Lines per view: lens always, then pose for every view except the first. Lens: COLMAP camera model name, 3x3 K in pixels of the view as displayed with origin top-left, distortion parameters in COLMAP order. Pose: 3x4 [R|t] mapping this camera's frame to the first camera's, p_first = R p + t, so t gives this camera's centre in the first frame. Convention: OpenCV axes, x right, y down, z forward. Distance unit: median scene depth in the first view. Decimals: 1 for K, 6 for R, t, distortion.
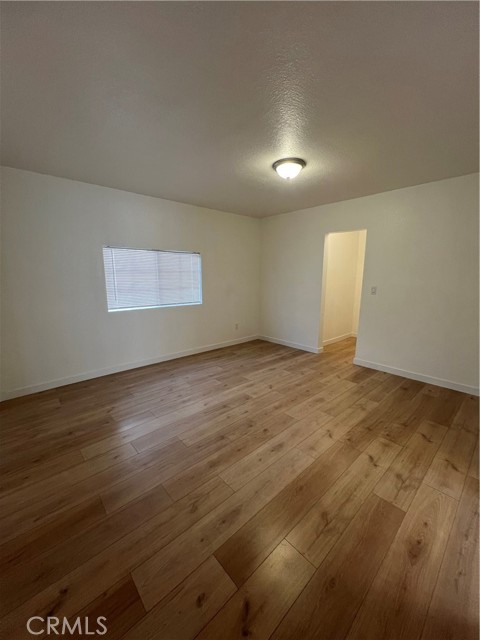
lens RADIAL K [[255.6, 0, 241.3], [0, 255.6, 318.8], [0, 0, 1]] dist [-0.001924, 0.000799]
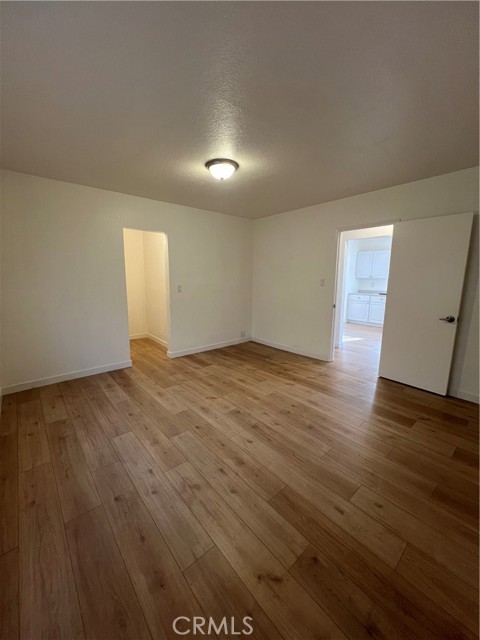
lens RADIAL K [[255.6, 0, 241.3], [0, 255.6, 318.8], [0, 0, 1]] dist [-0.001924, 0.000799]
pose [[0.026864, -0.172989, 0.984557, -0.744391], [0.166115, 0.971991, 0.166249, -0.147081], [-0.985740, 0.159084, 0.054847, 0.806358]]
